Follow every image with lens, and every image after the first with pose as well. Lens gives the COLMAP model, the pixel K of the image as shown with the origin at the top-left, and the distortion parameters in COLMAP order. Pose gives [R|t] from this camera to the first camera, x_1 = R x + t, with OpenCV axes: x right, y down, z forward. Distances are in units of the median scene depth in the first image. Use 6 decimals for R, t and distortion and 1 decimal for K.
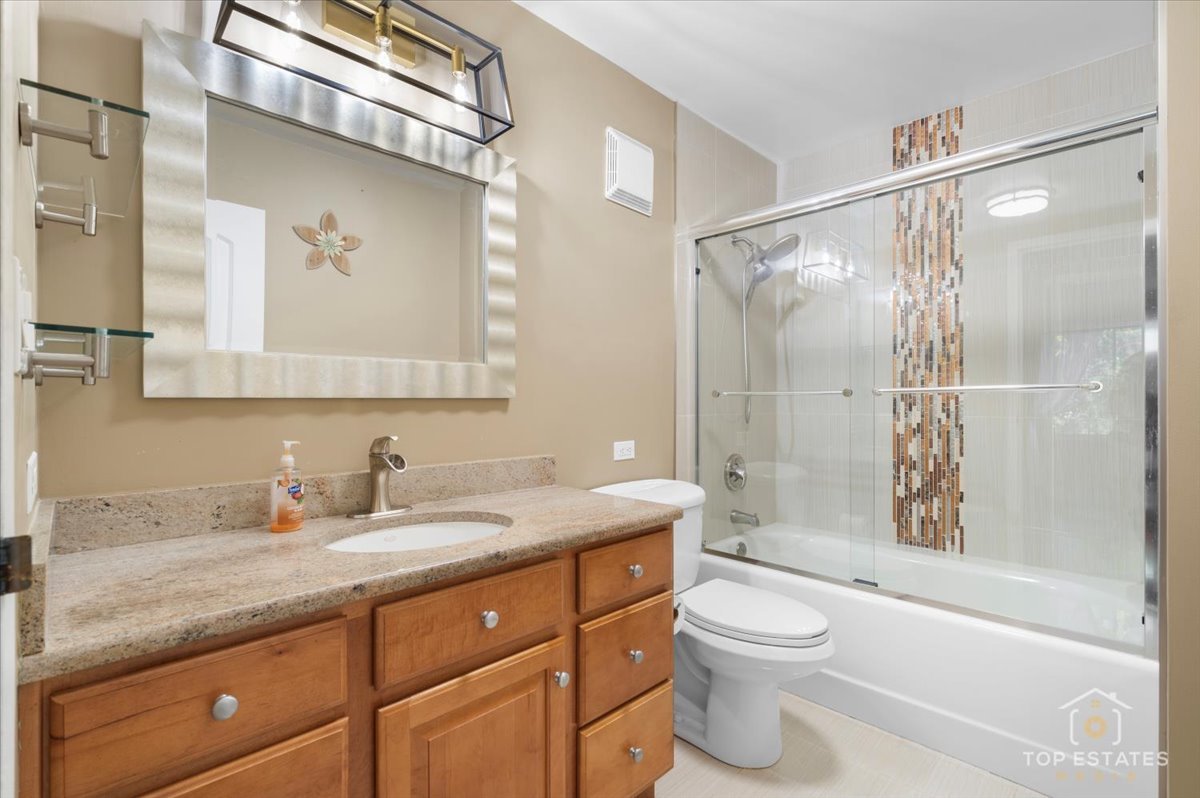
lens RADIAL K [[542.4, 0, 594.7], [0, 542.4, 401.6], [0, 0, 1]] dist [-0.006896, 0.002580]
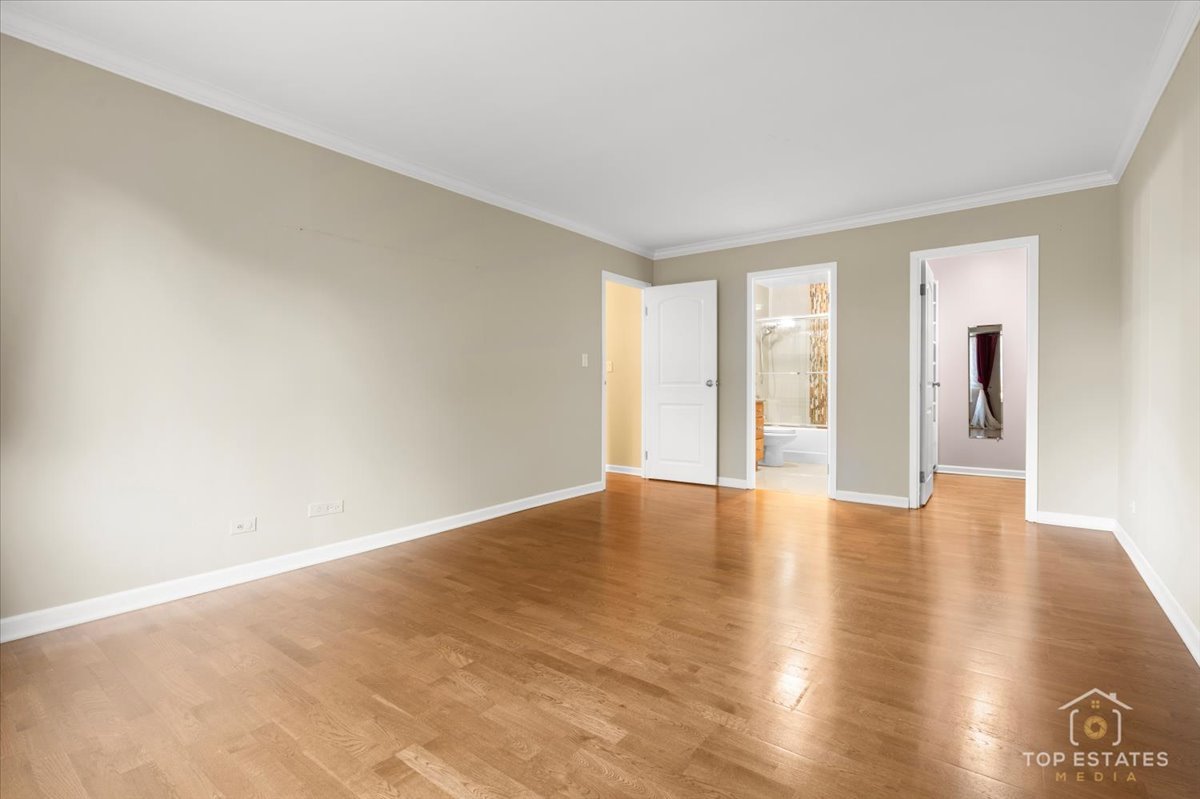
lens RADIAL K [[542.4, 0, 605.1], [0, 542.4, 392.8], [0, 0, 1]] dist [-0.006896, 0.002580]
pose [[0.988788, -0.001917, 0.149311, -1.025332], [0.000070, 0.999923, 0.012372, 0.053341], [-0.149324, -0.012223, 0.988713, -1.810946]]
